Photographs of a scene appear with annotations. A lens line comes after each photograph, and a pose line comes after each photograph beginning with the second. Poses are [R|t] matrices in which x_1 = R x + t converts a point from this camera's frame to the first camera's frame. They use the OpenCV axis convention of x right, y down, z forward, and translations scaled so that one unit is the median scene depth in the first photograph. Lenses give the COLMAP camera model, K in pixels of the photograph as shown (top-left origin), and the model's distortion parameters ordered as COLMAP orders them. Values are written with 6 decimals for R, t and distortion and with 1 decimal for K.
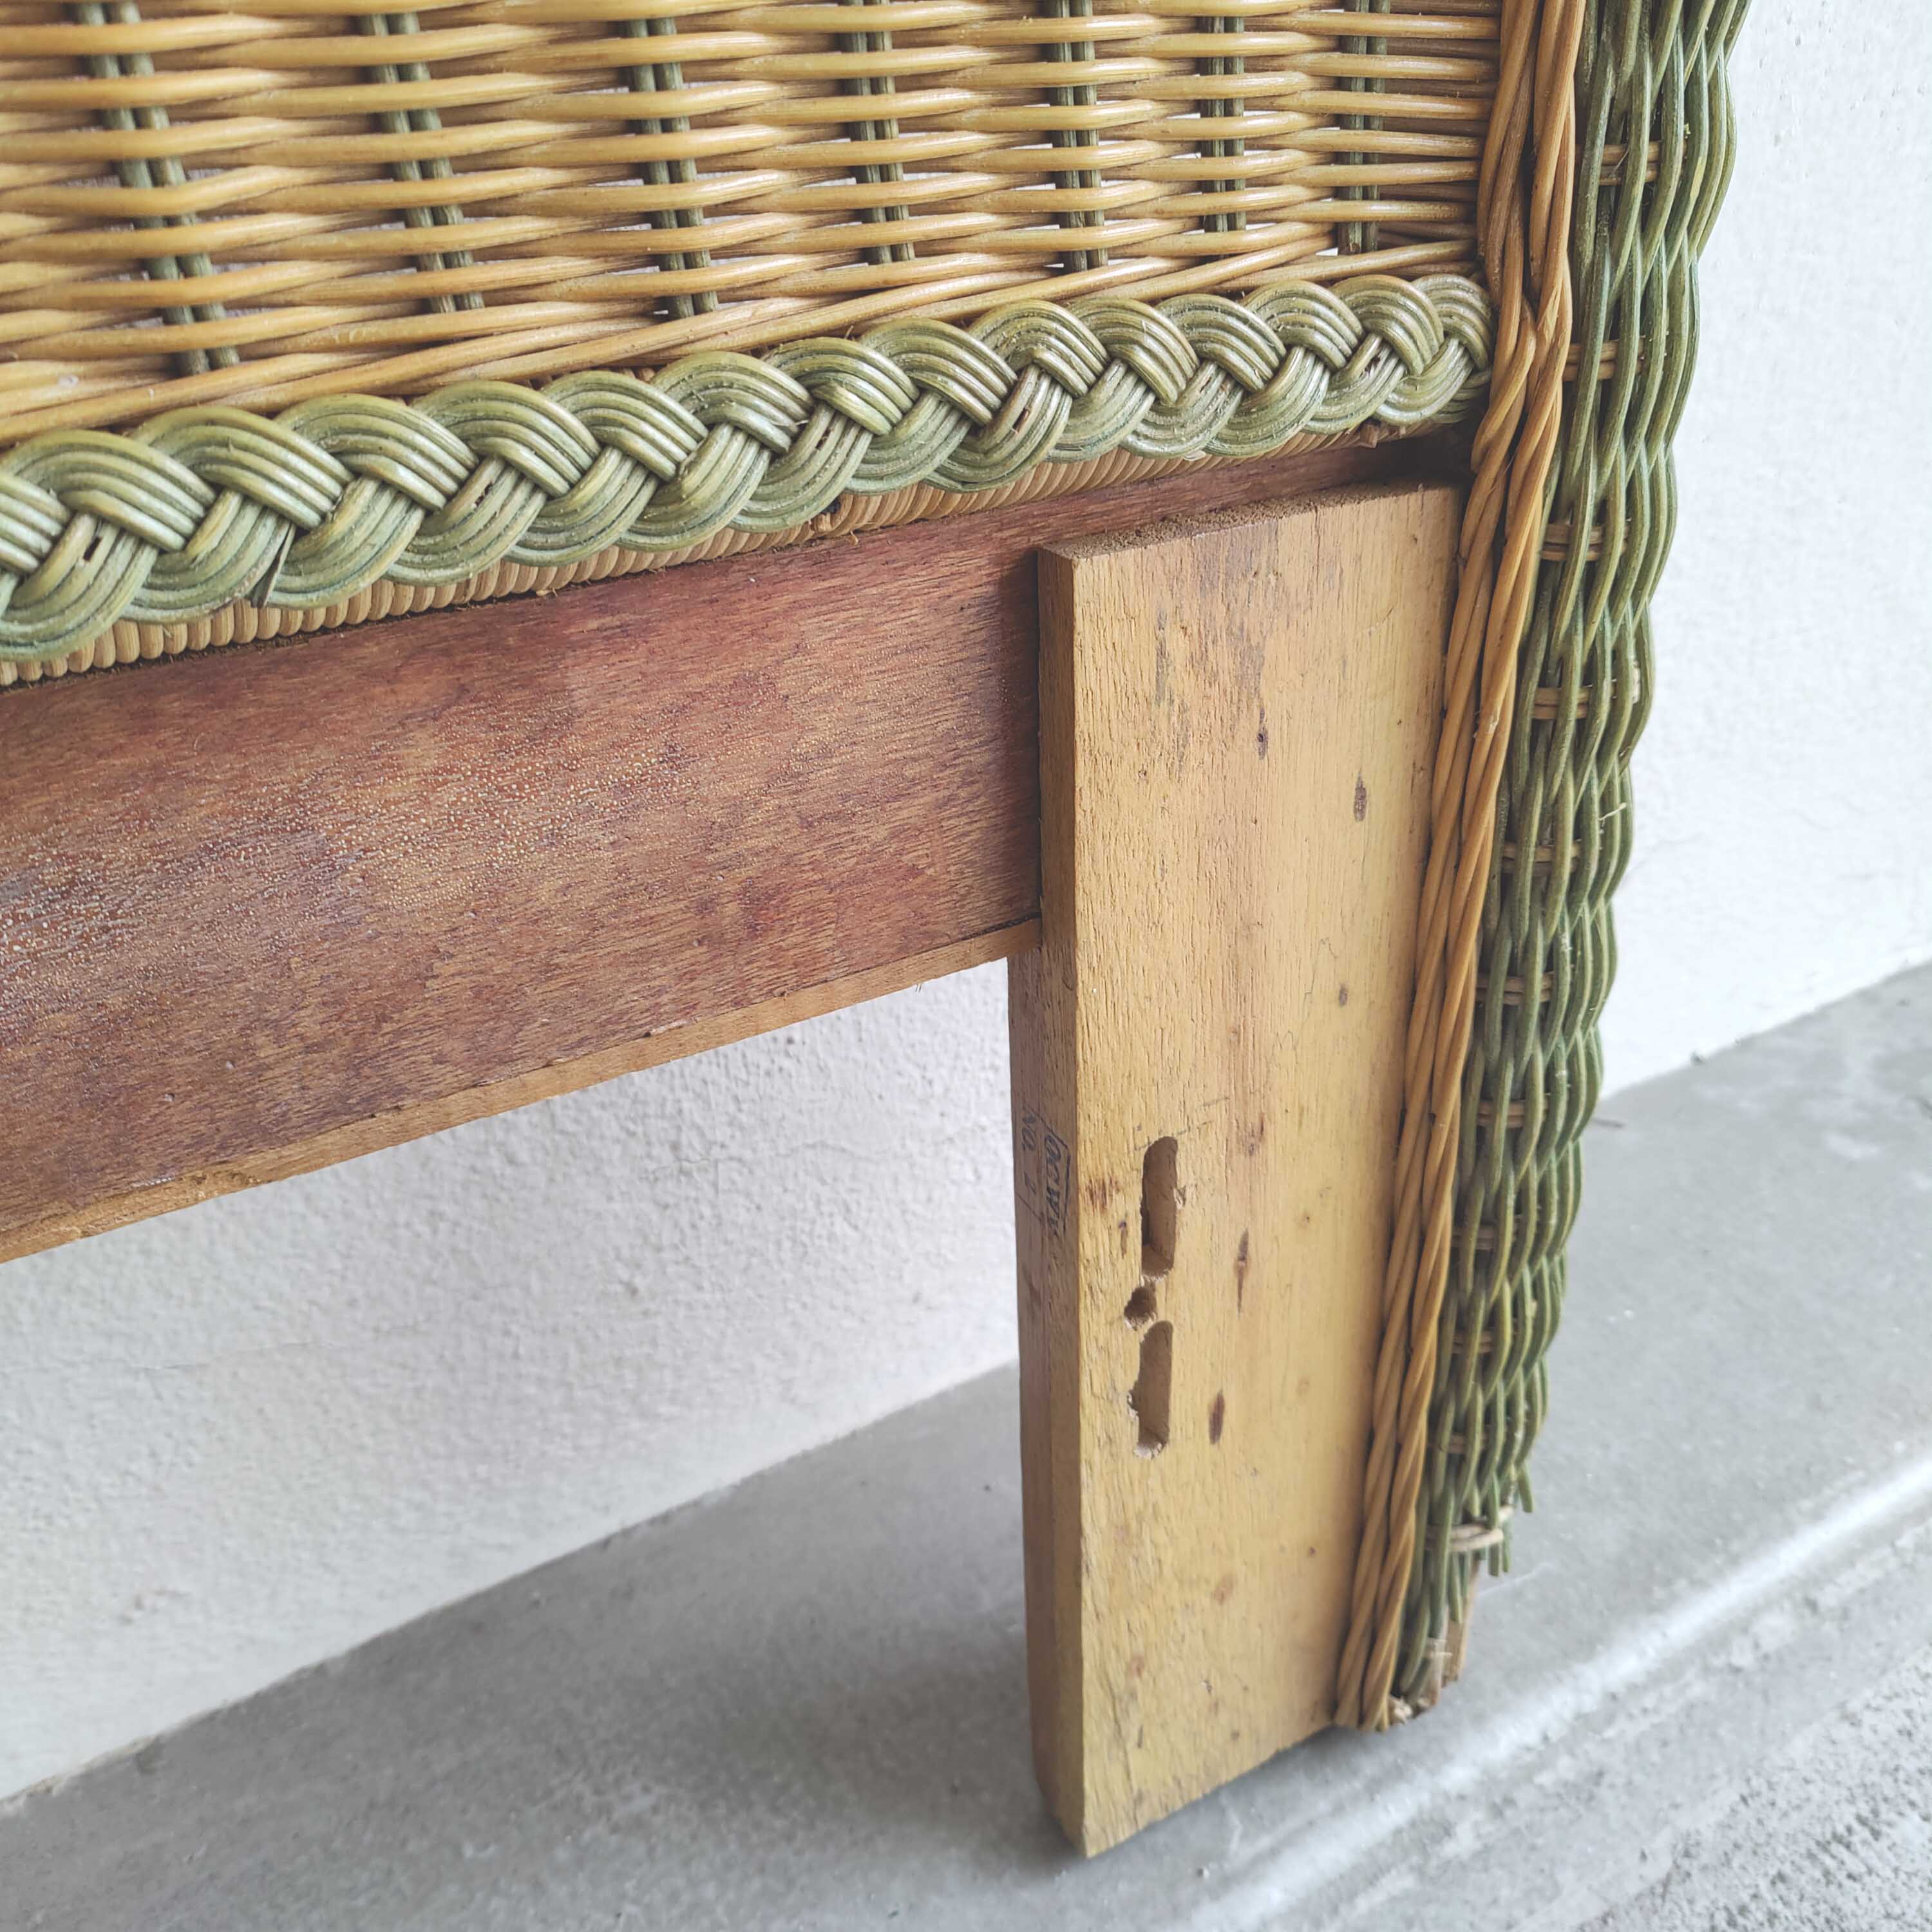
lens RADIAL K [[1780.1, 0, 935.3], [0, 1780.1, 948.1], [0, 0, 1]] dist [0.004842, 0.011154]
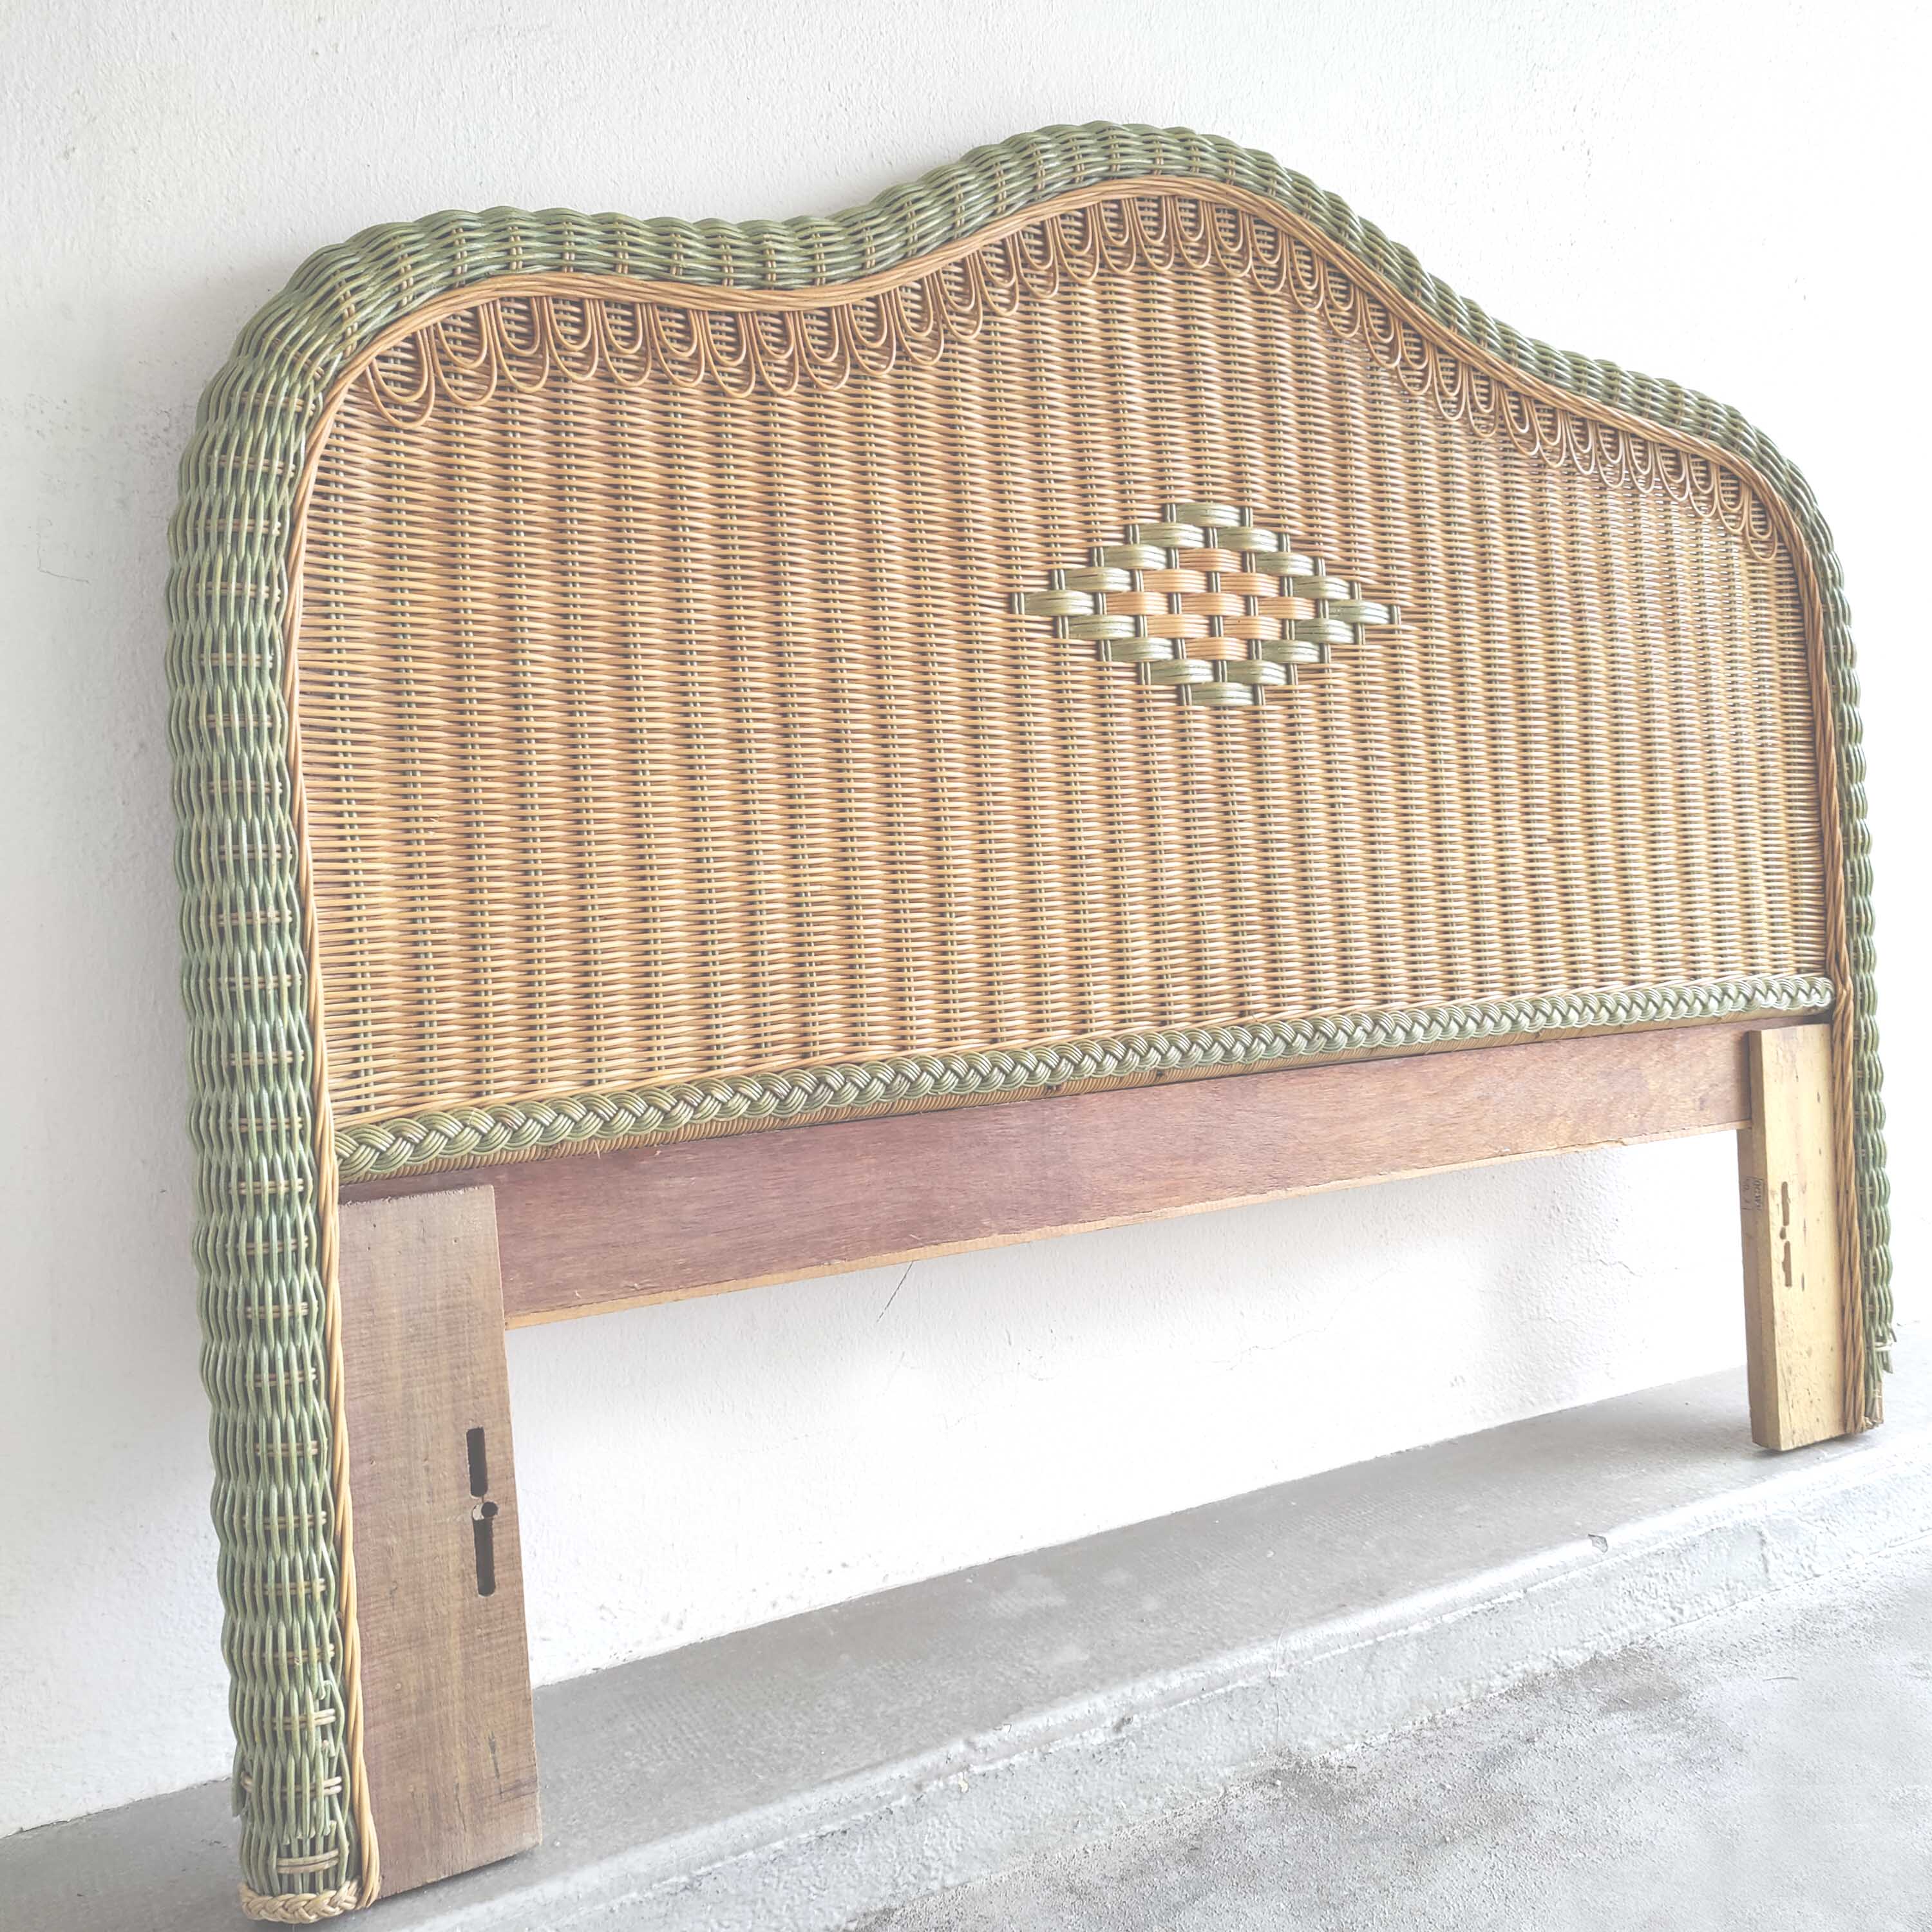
lens RADIAL K [[1780.1, 0, 935.3], [0, 1780.1, 948.1], [0, 0, 1]] dist [0.004842, 0.011154]
pose [[0.999875, -0.004709, -0.015063, -1.971283], [-0.002681, 0.889882, -0.456182, 1.693522], [0.015552, 0.456166, 0.889759, -3.238625]]
